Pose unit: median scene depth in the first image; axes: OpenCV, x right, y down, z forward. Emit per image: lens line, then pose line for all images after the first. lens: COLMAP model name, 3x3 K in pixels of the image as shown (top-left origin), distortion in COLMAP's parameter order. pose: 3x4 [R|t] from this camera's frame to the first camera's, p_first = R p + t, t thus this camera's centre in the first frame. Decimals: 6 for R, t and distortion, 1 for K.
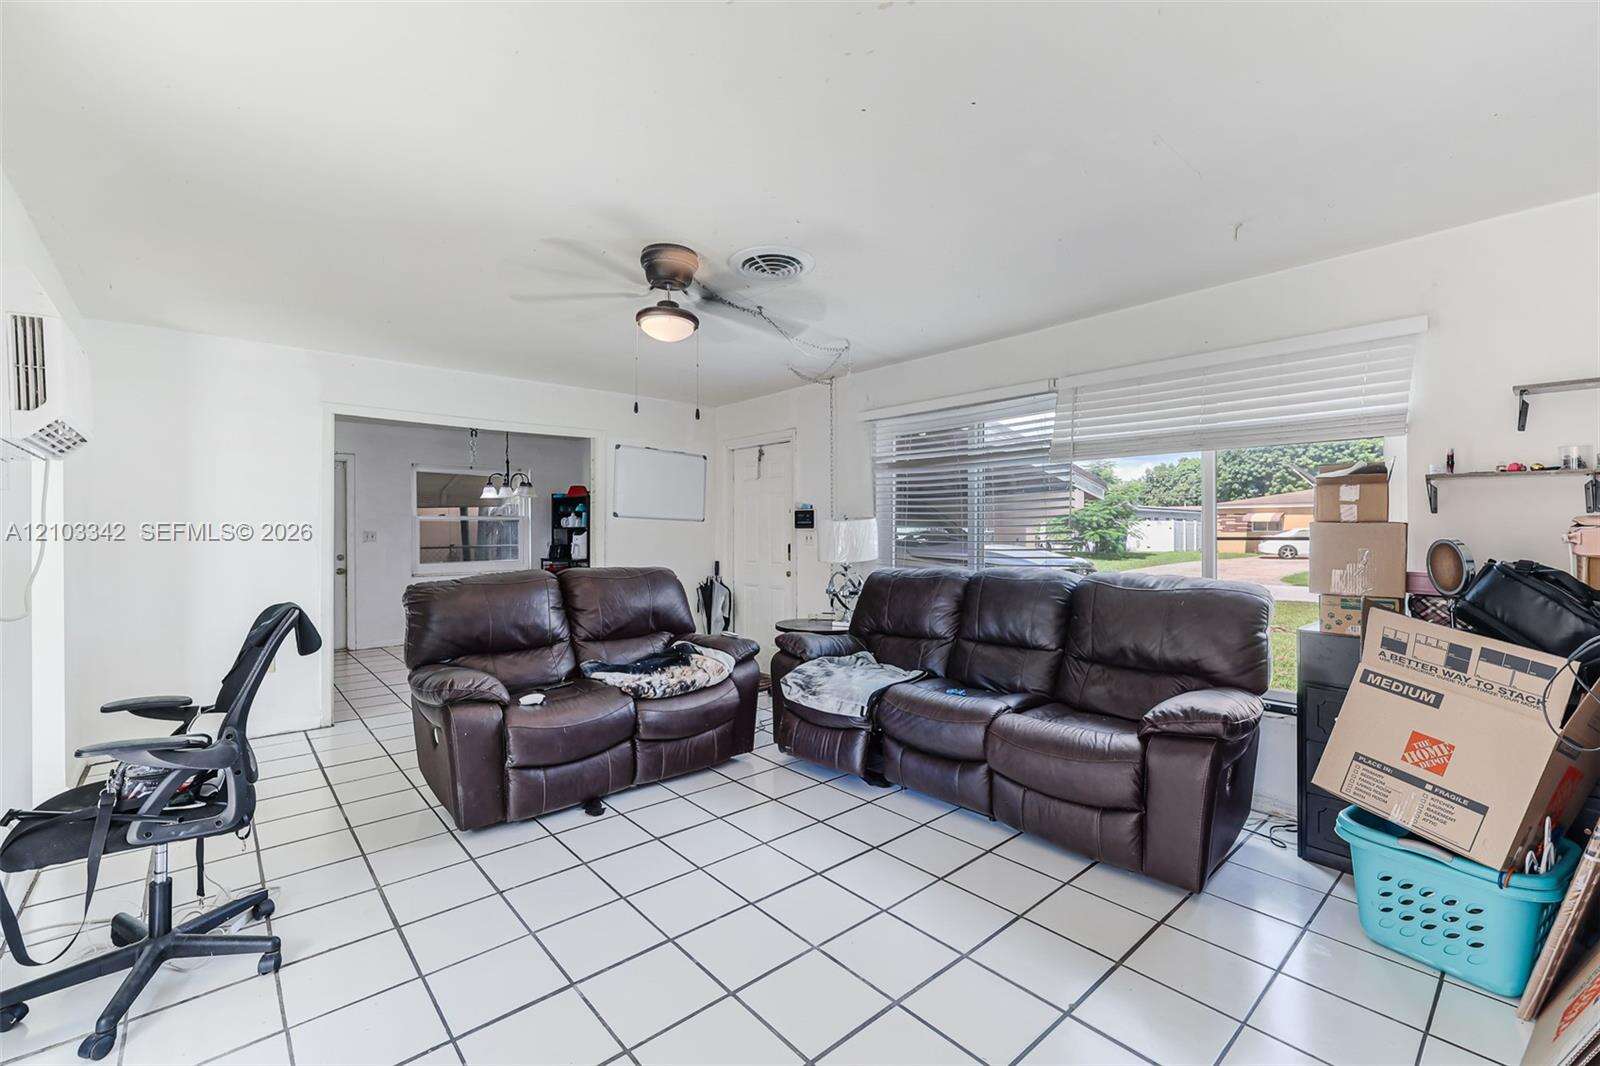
lens RADIAL K [[677.7, 0, 792.7], [0, 677.7, 527.1], [0, 0, 1]] dist [-0.001266, 0.000821]
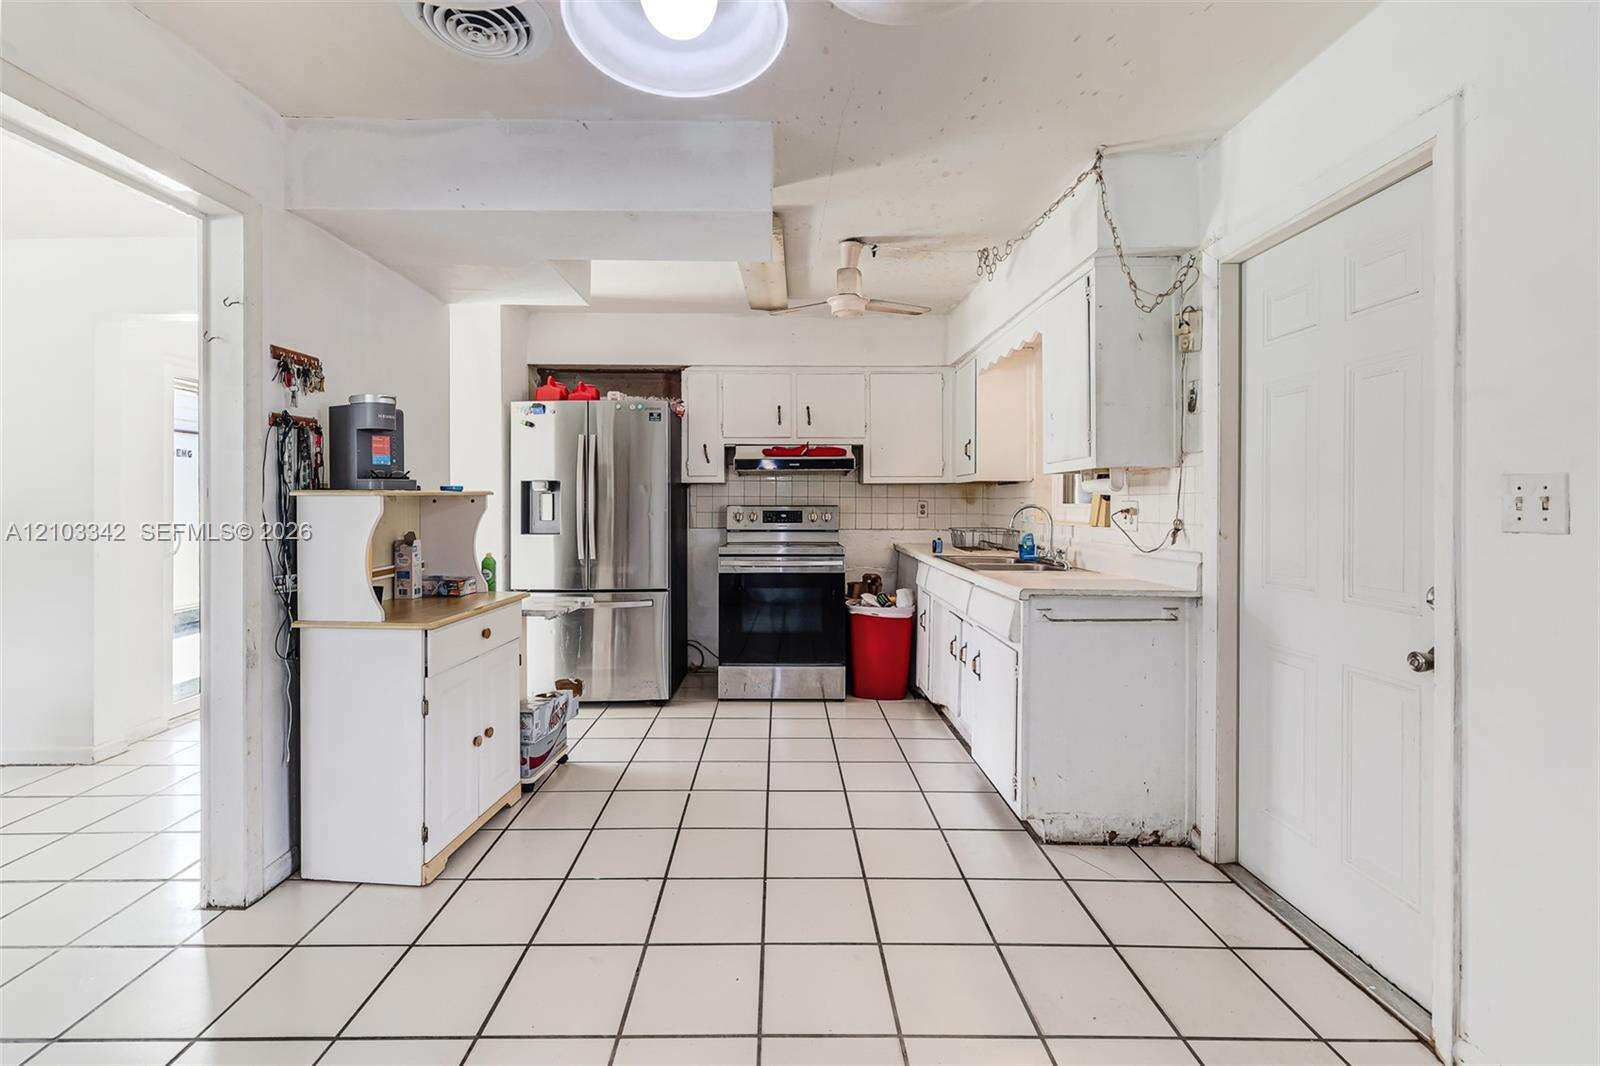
lens RADIAL K [[677.7, 0, 779.9], [0, 677.7, 501.1], [0, 0, 1]] dist [-0.001266, 0.000821]
pose [[-0.655279, 0.006165, -0.755362, -0.679646], [0.005255, 0.999980, 0.003602, 0.022114], [0.755369, -0.001609, -0.655298, 1.836096]]
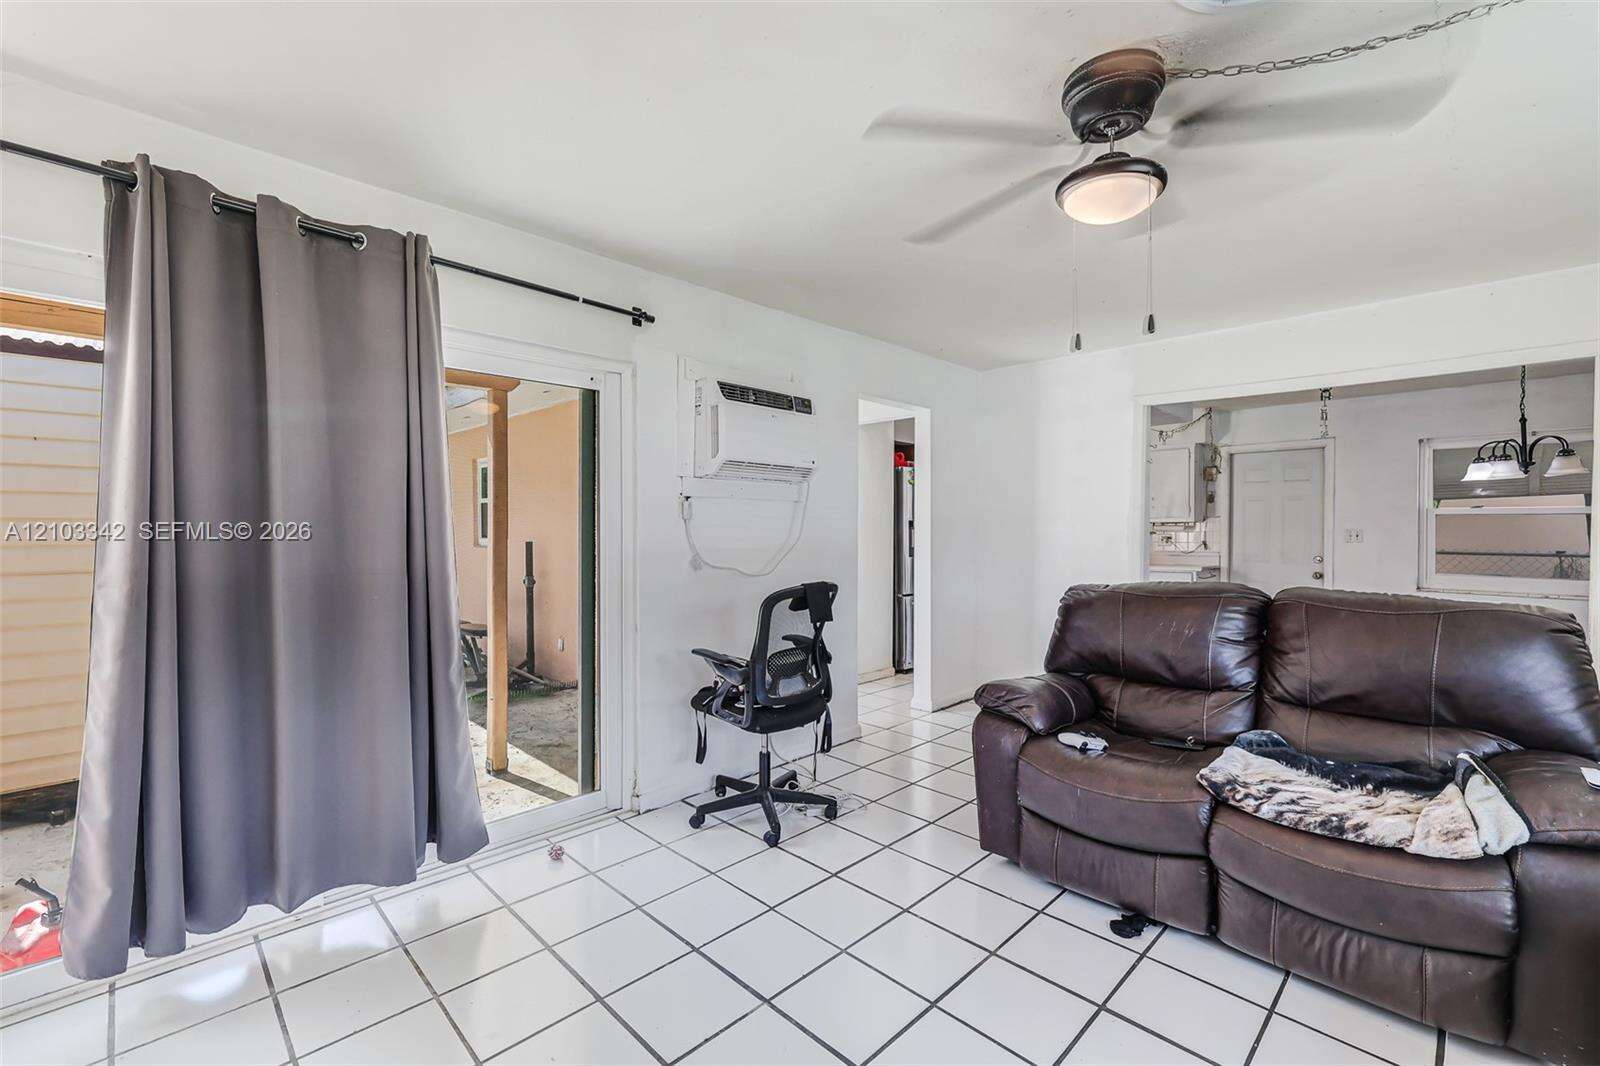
lens RADIAL K [[677.7, 0, 770.3], [0, 677.7, 538.4], [0, 0, 1]] dist [-0.001266, 0.000821]
pose [[0.046669, 0.021182, -0.998686, 0.307782], [-0.001211, 0.999776, 0.021149, 0.001212], [0.998910, 0.000223, 0.046684, 0.484205]]
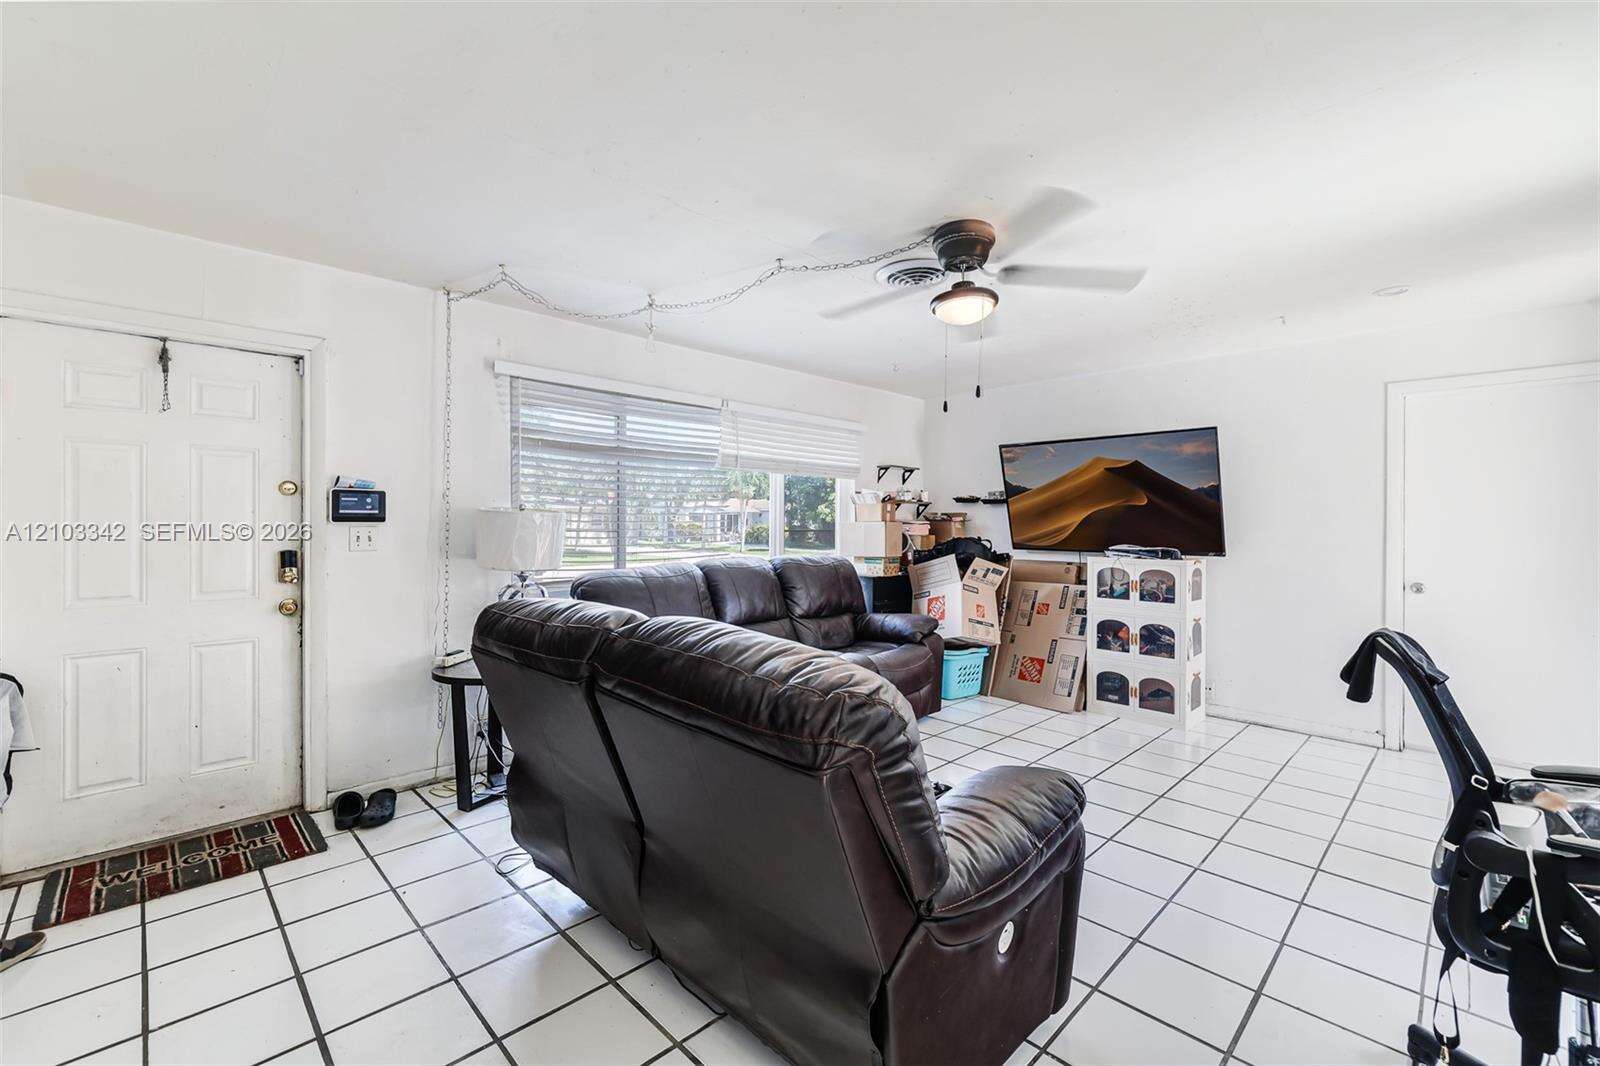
lens RADIAL K [[677.7, 0, 767.4], [0, 677.7, 519.7], [0, 0, 1]] dist [-0.001266, 0.000821]
pose [[-0.040734, 0.005953, 0.999152, -0.812272], [-0.006983, 0.999956, -0.006243, 0.001943], [-0.999146, -0.007232, -0.040691, 0.958134]]
